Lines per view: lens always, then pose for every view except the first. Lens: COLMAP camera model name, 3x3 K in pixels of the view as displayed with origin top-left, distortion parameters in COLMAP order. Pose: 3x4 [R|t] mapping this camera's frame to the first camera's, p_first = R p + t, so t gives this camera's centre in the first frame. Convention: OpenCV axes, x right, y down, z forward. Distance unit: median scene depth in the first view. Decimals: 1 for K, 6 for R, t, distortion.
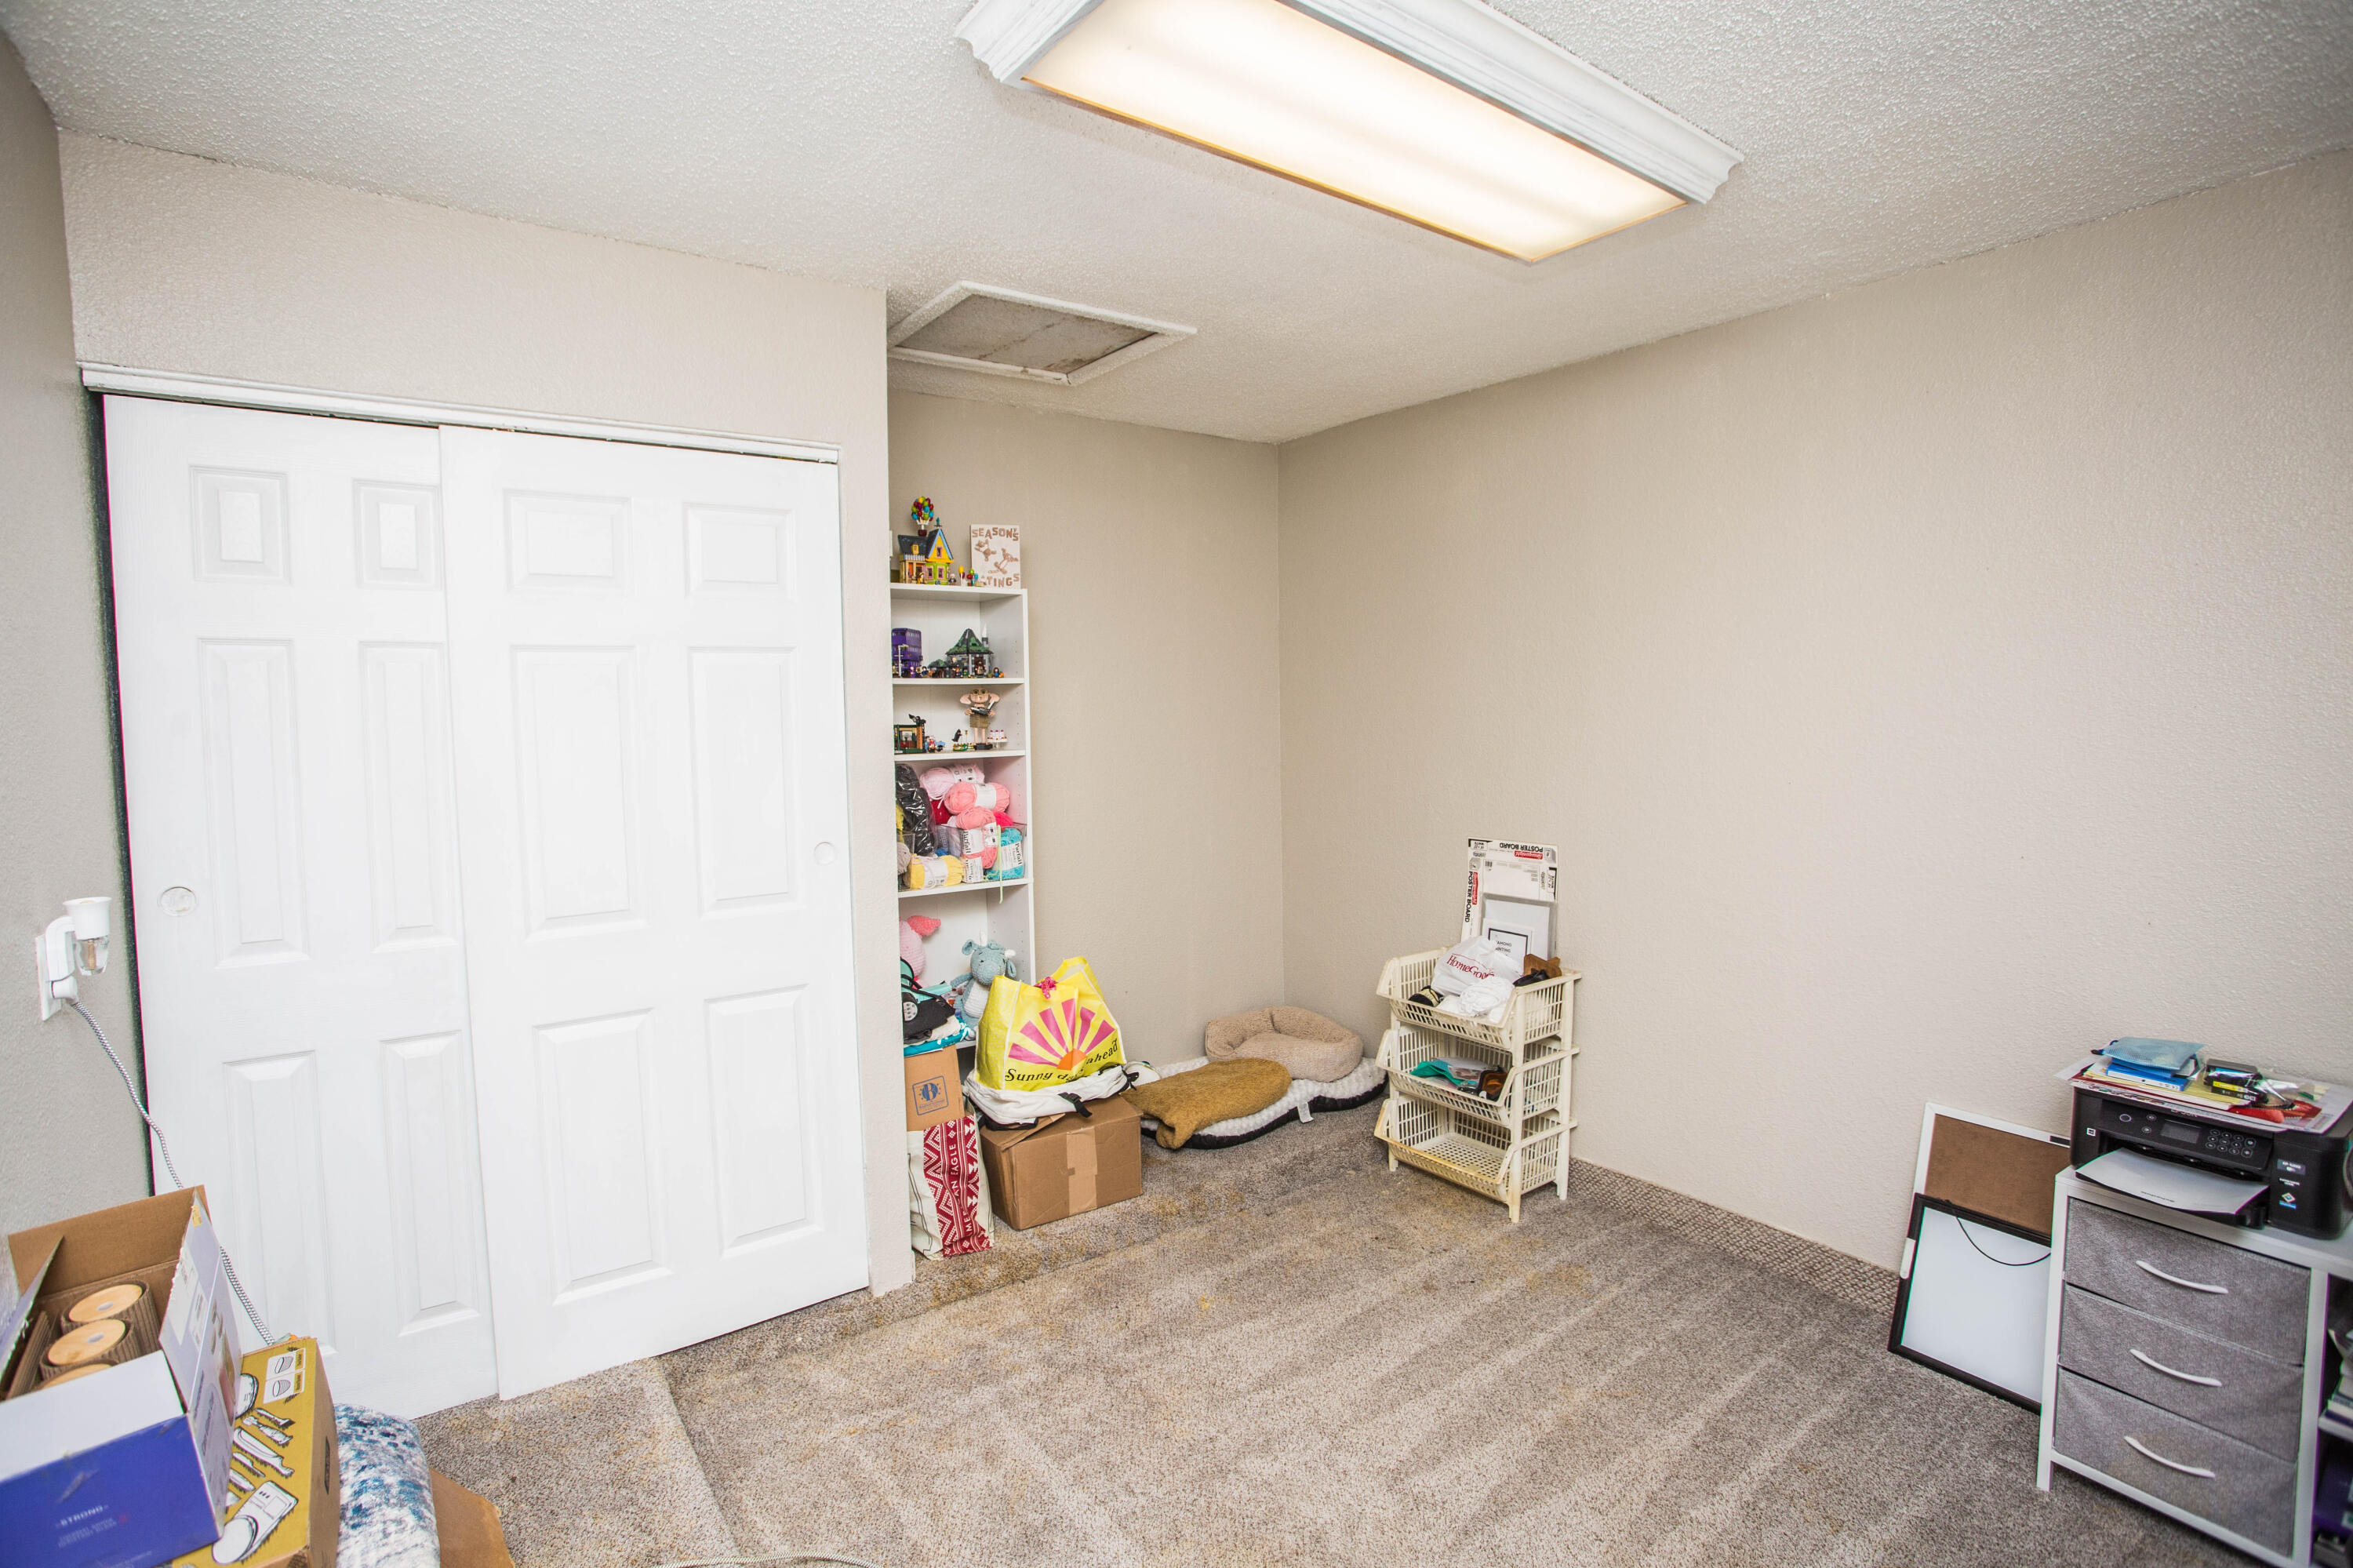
lens RADIAL K [[1144.2, 0, 1170.9], [0, 1144.2, 778.3], [0, 0, 1]] dist [-0.072327, 0.031606]
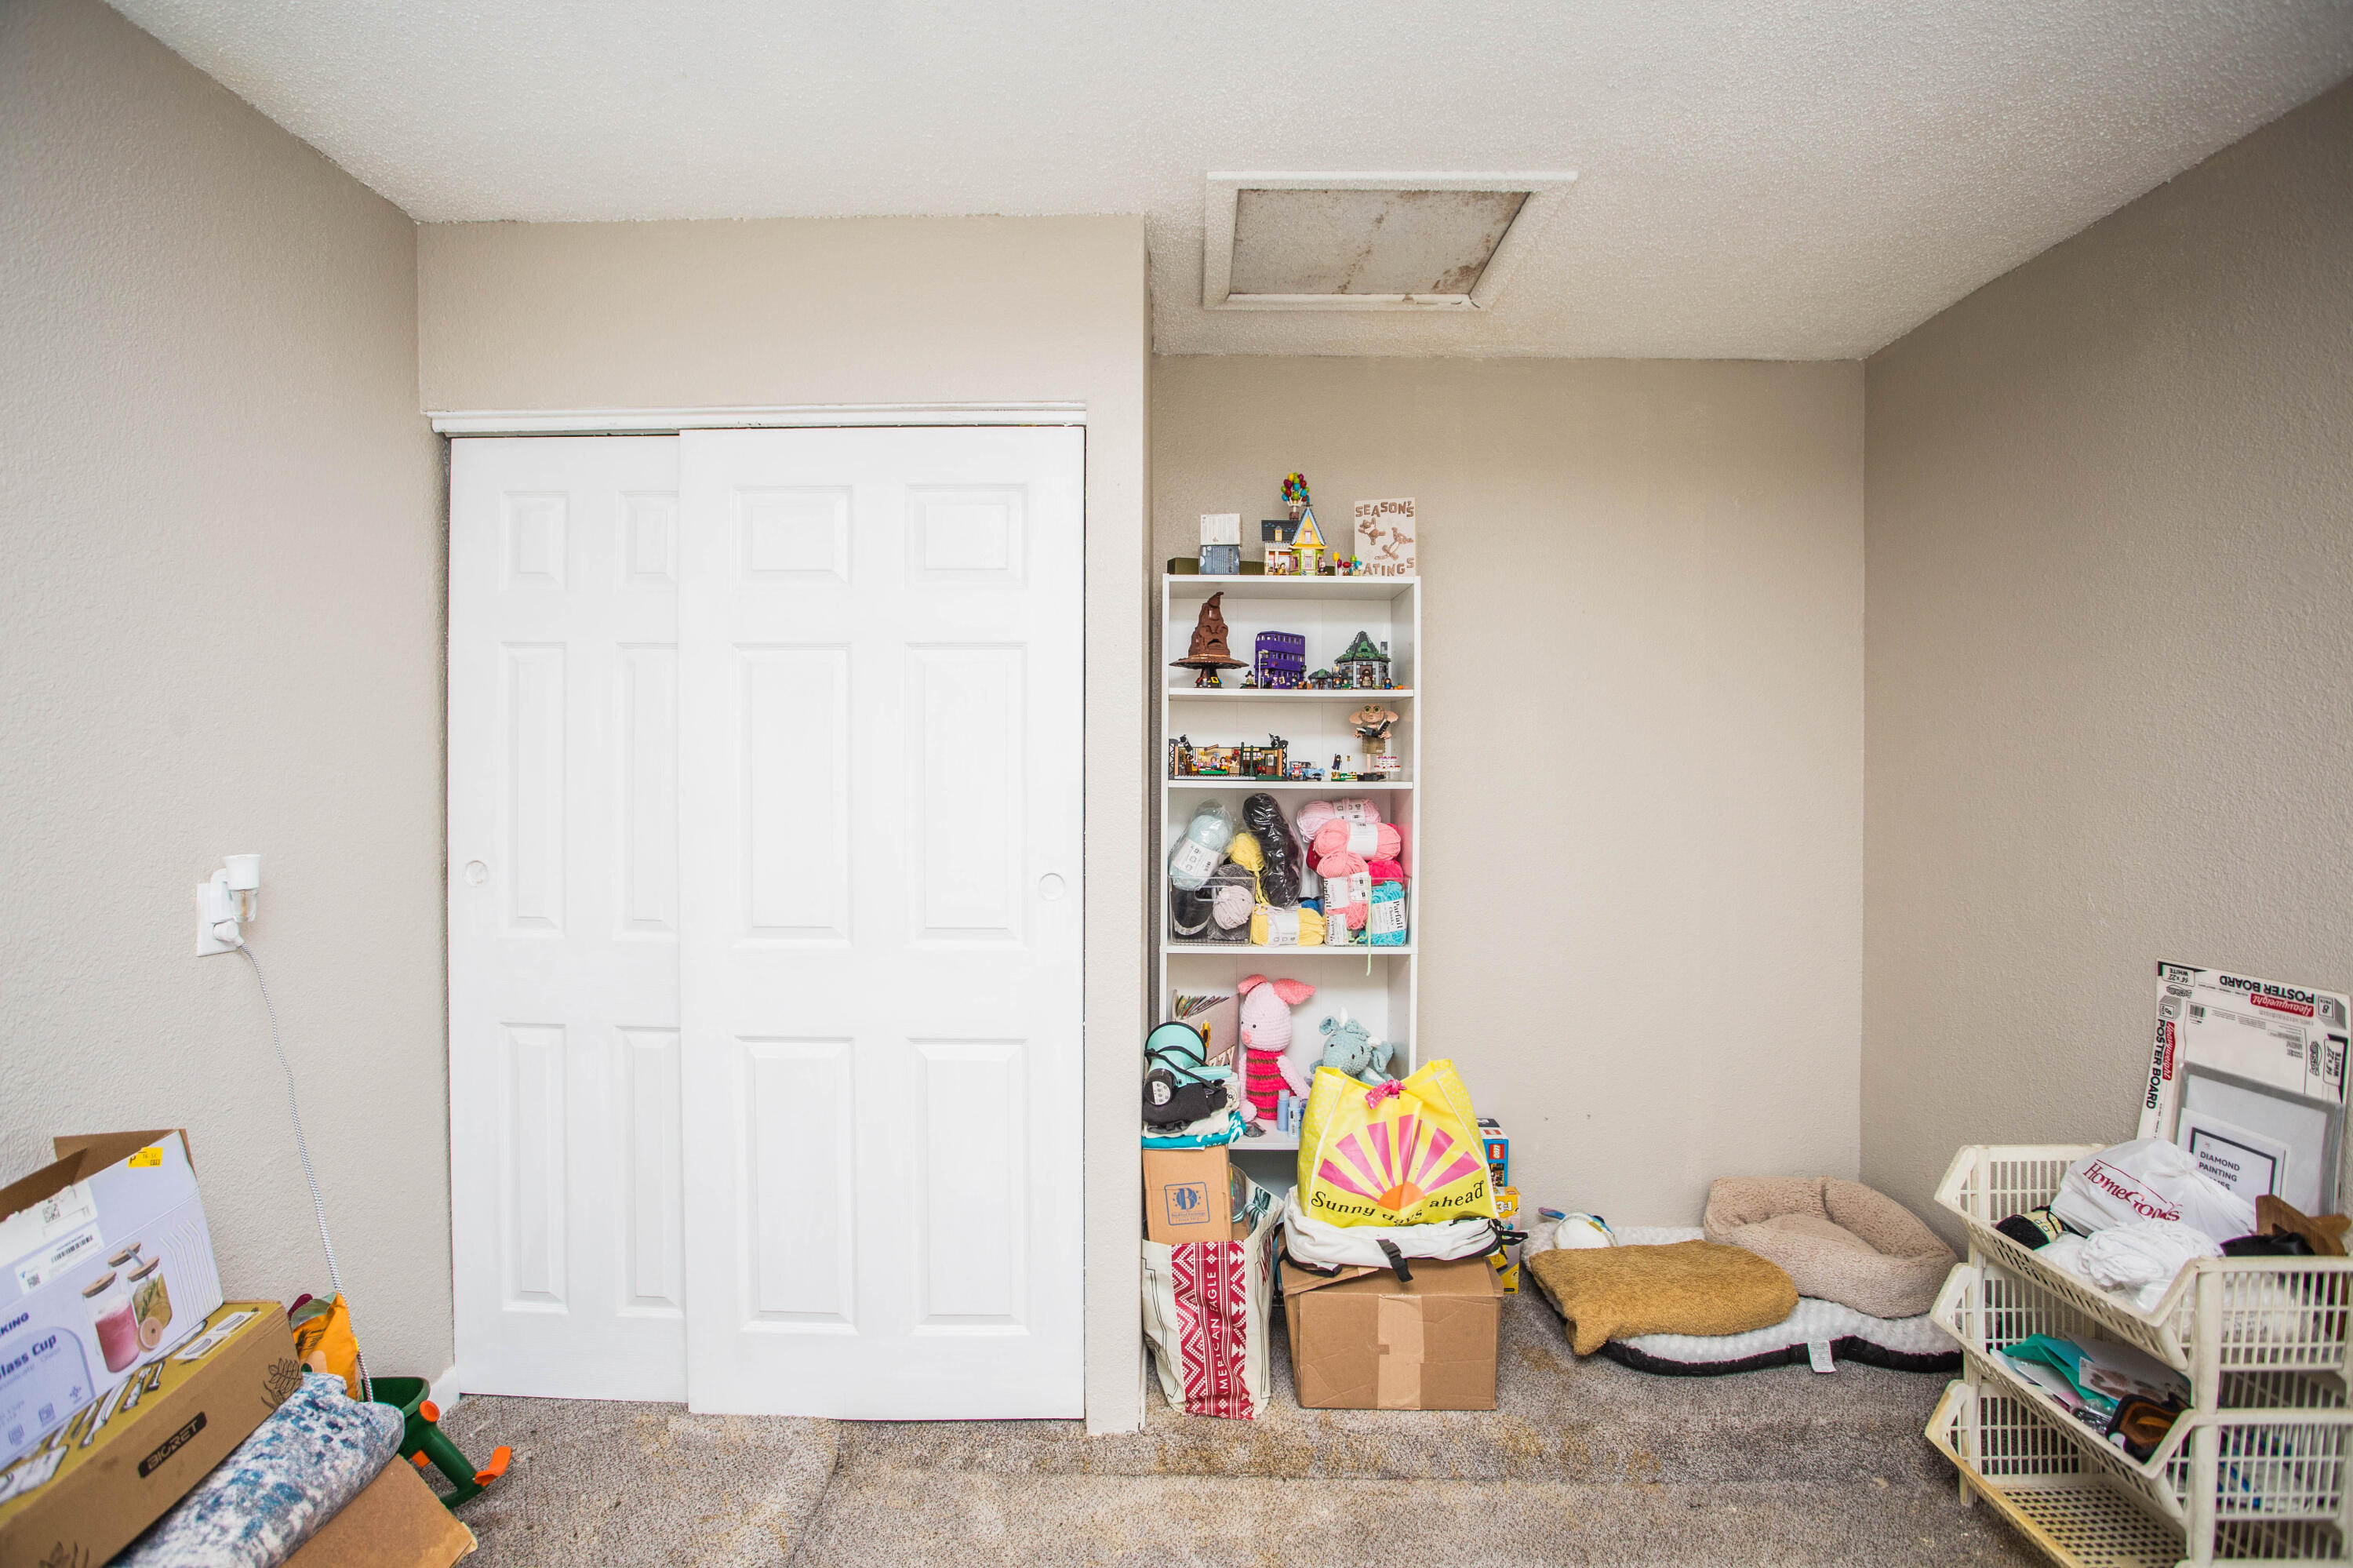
lens RADIAL K [[1144.2, 0, 1170.9], [0, 1144.2, 778.3], [0, 0, 1]] dist [-0.072327, 0.031606]
pose [[0.805737, 0.025874, -0.591709, 0.206894], [-0.054386, 0.998057, -0.030415, 0.005609], [0.589772, 0.056687, 0.805578, 0.286714]]
